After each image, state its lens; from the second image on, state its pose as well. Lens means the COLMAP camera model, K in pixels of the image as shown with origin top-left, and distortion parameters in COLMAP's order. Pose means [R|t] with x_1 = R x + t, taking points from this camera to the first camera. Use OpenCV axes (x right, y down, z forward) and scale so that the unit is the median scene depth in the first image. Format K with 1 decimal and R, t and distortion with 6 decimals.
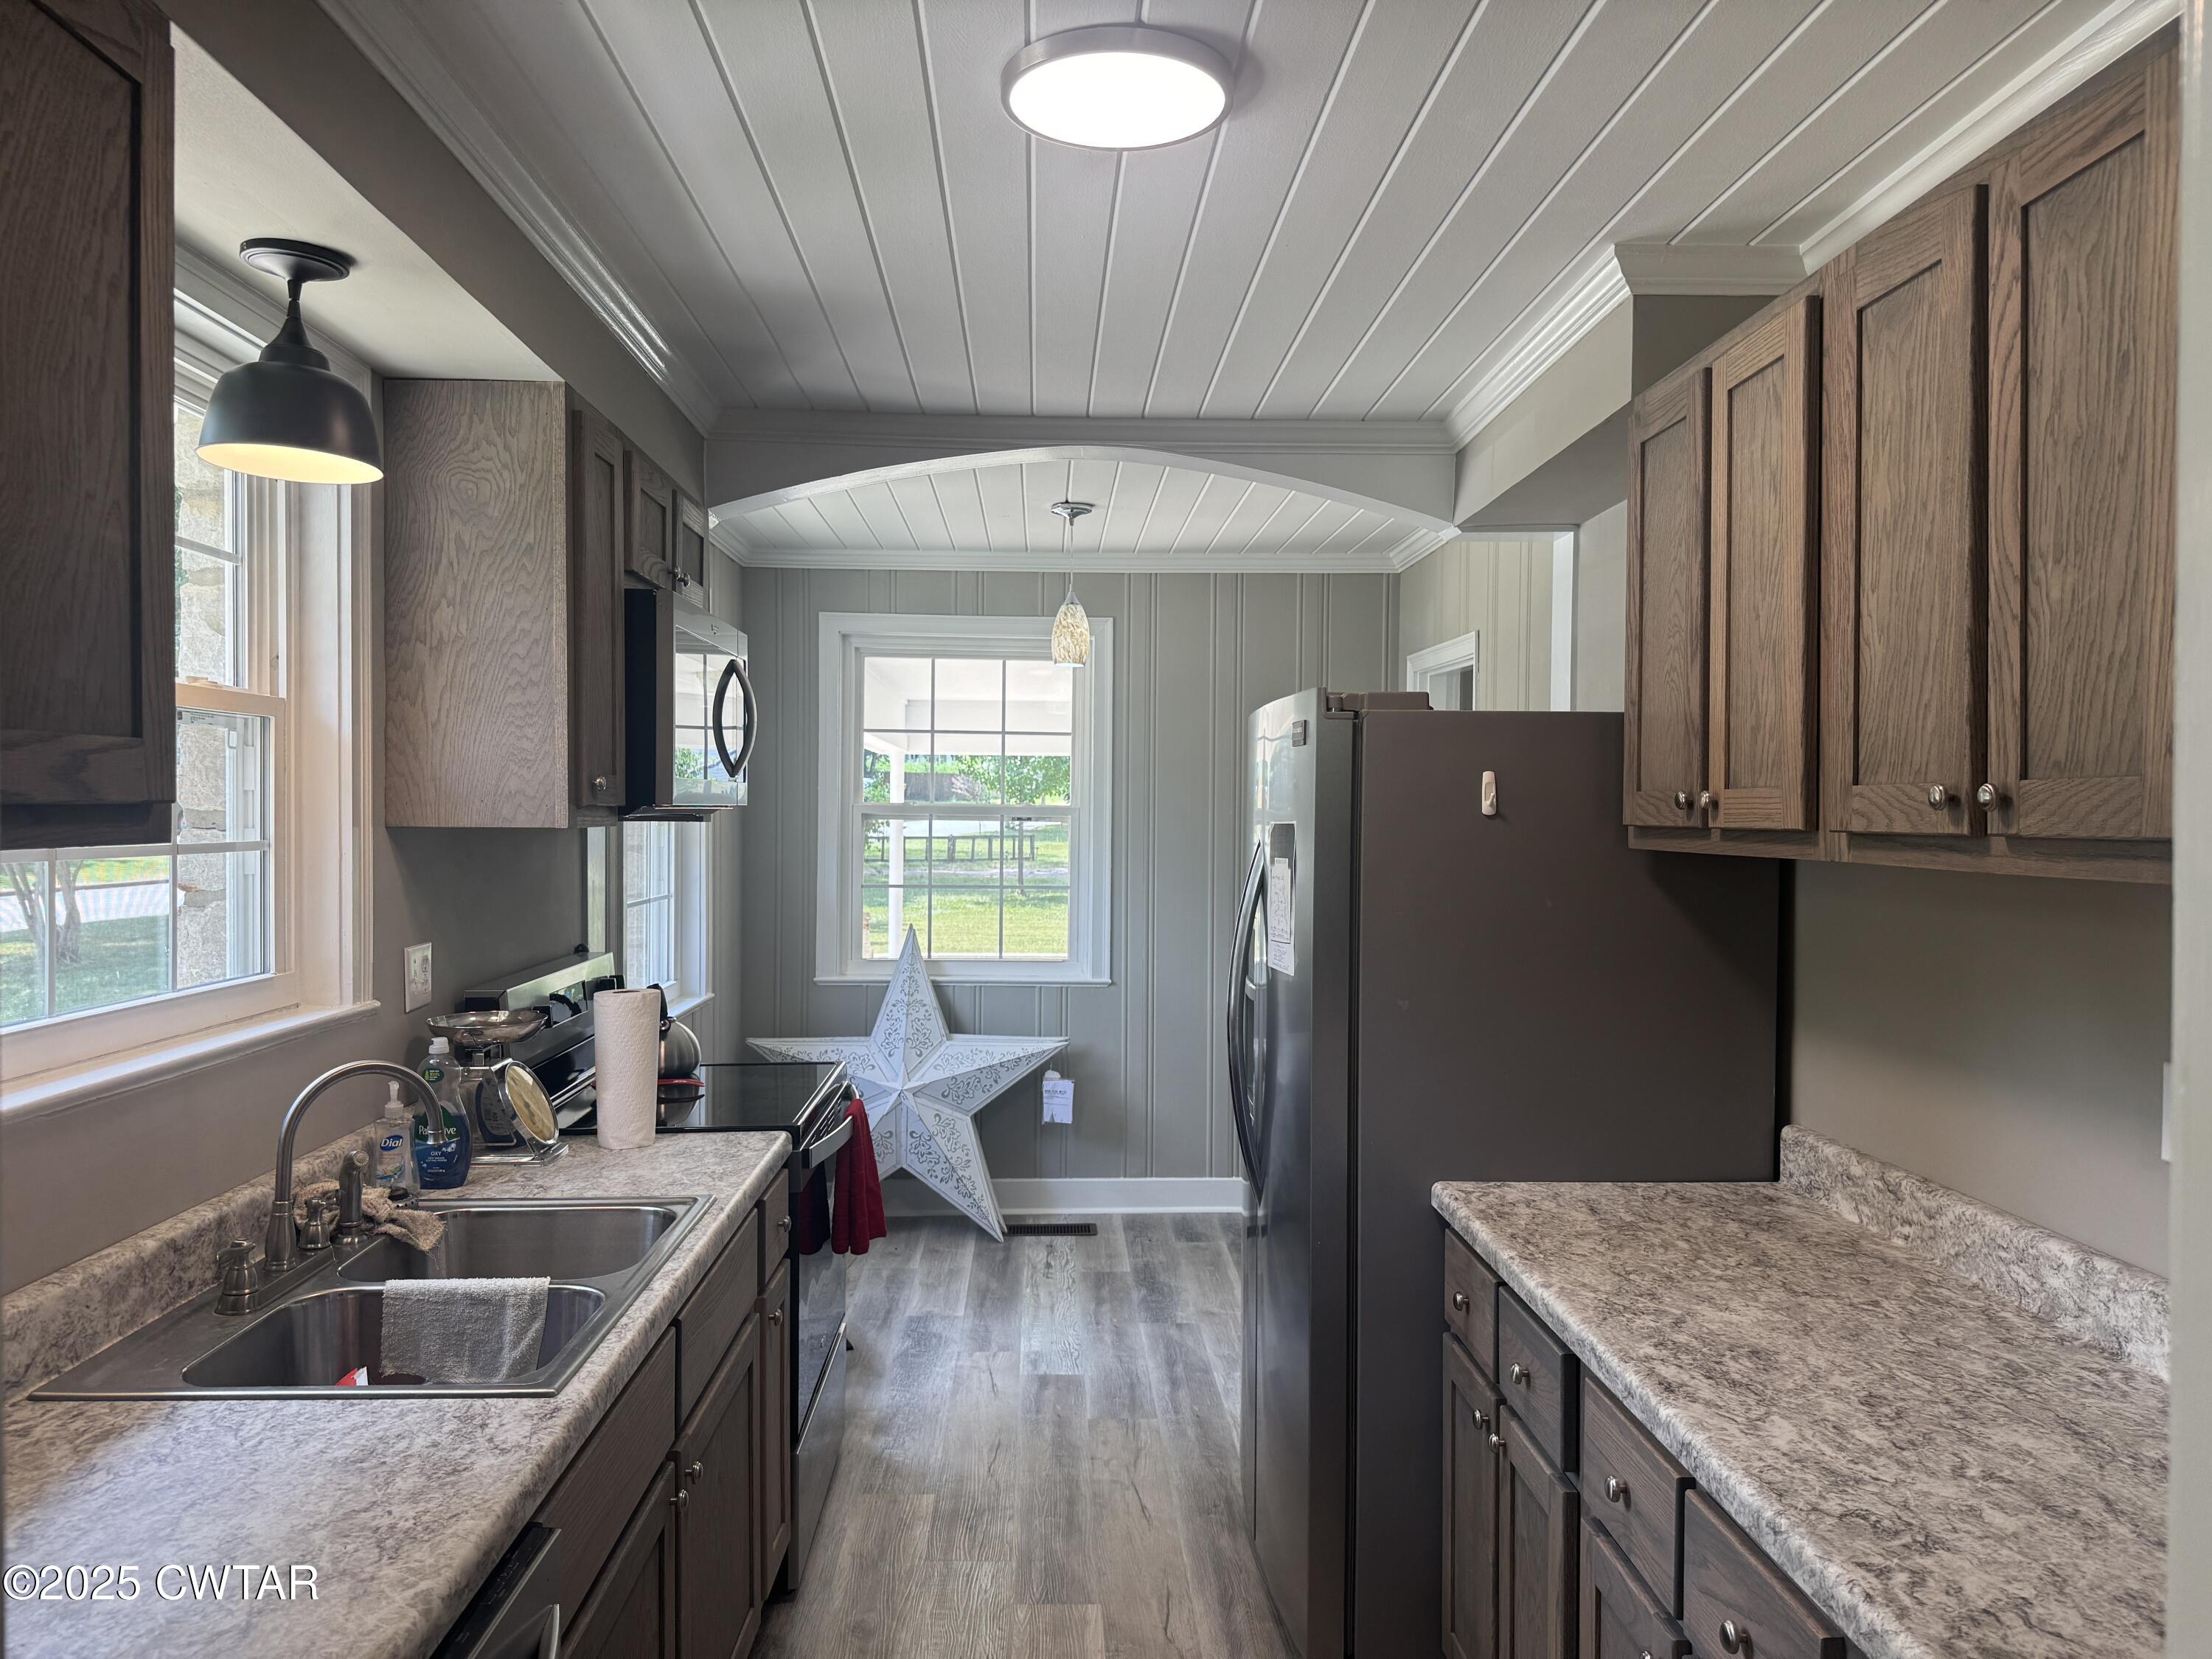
lens RADIAL K [[1544.7, 0, 1106.0], [0, 1544.7, 829.5], [0, 0, 1]] dist [0.135632, -0.214191]
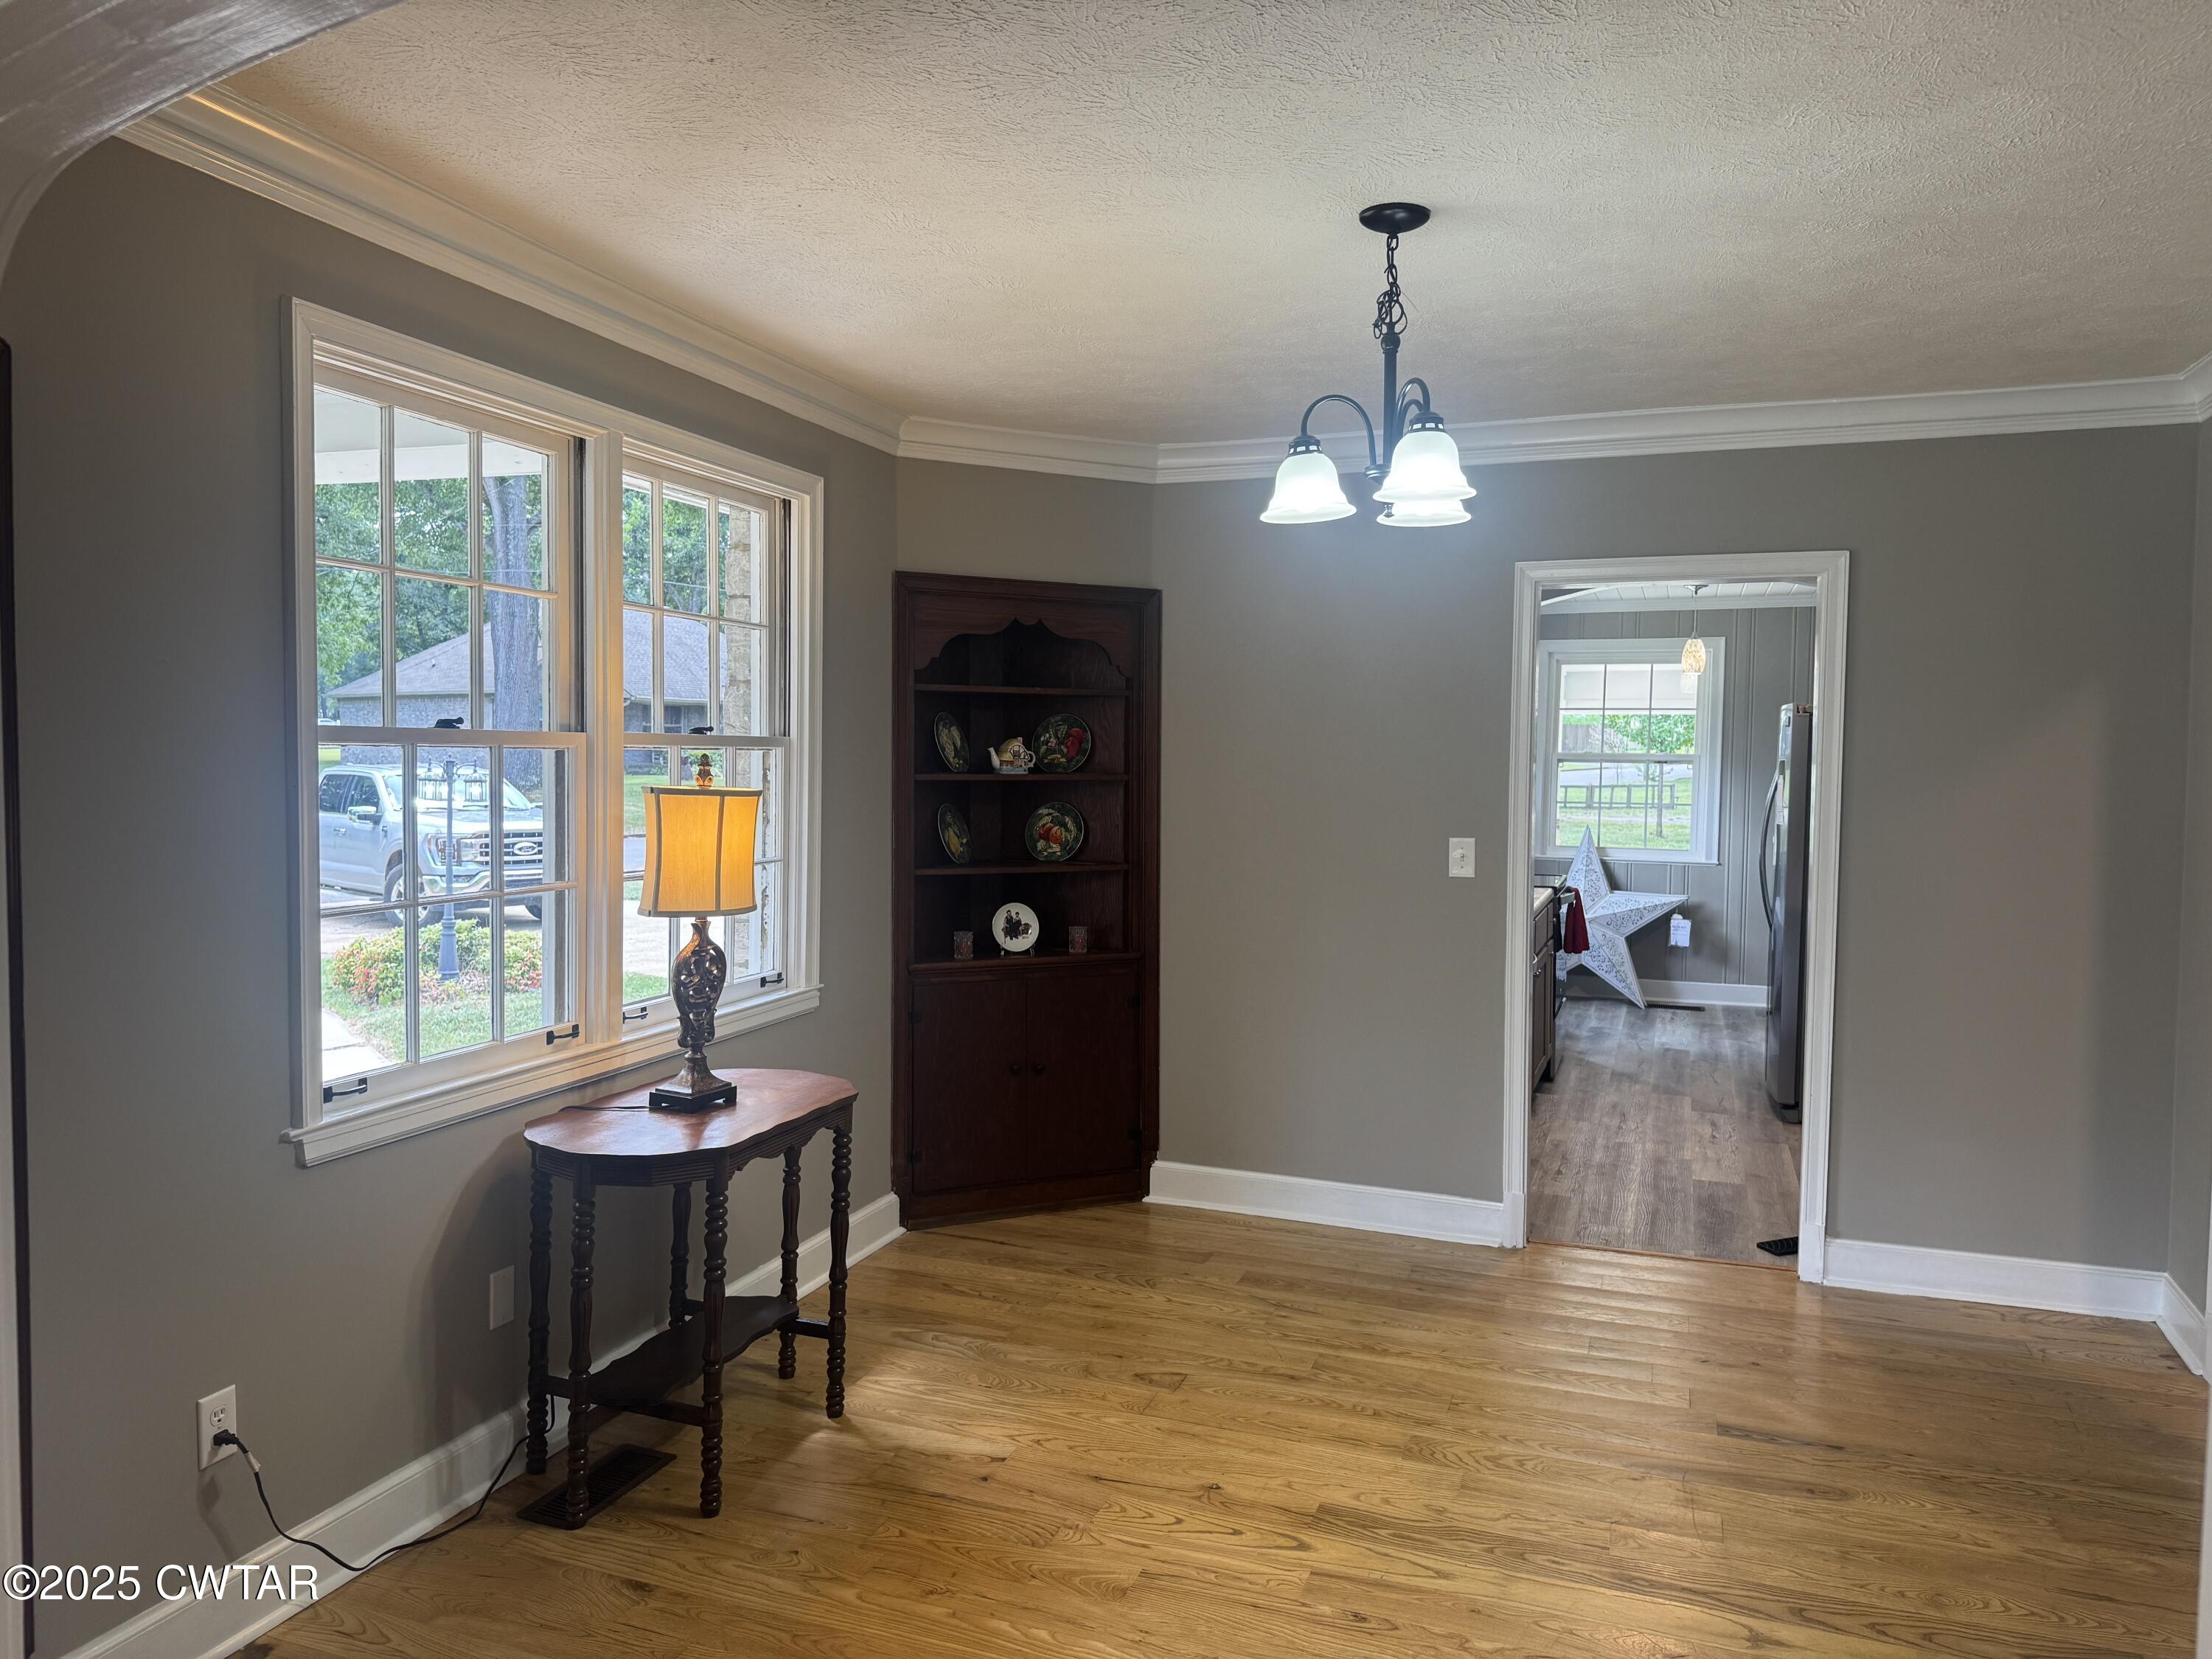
lens RADIAL K [[1547.8, 0, 1085.5], [0, 1547.8, 826.3], [0, 0, 1]] dist [0.123149, -0.216372]
pose [[0.918252, 0.023166, -0.395317, 0.044831], [-0.011408, 0.999421, 0.032070, 0.015357], [0.395831, -0.024939, 0.917985, -0.784614]]
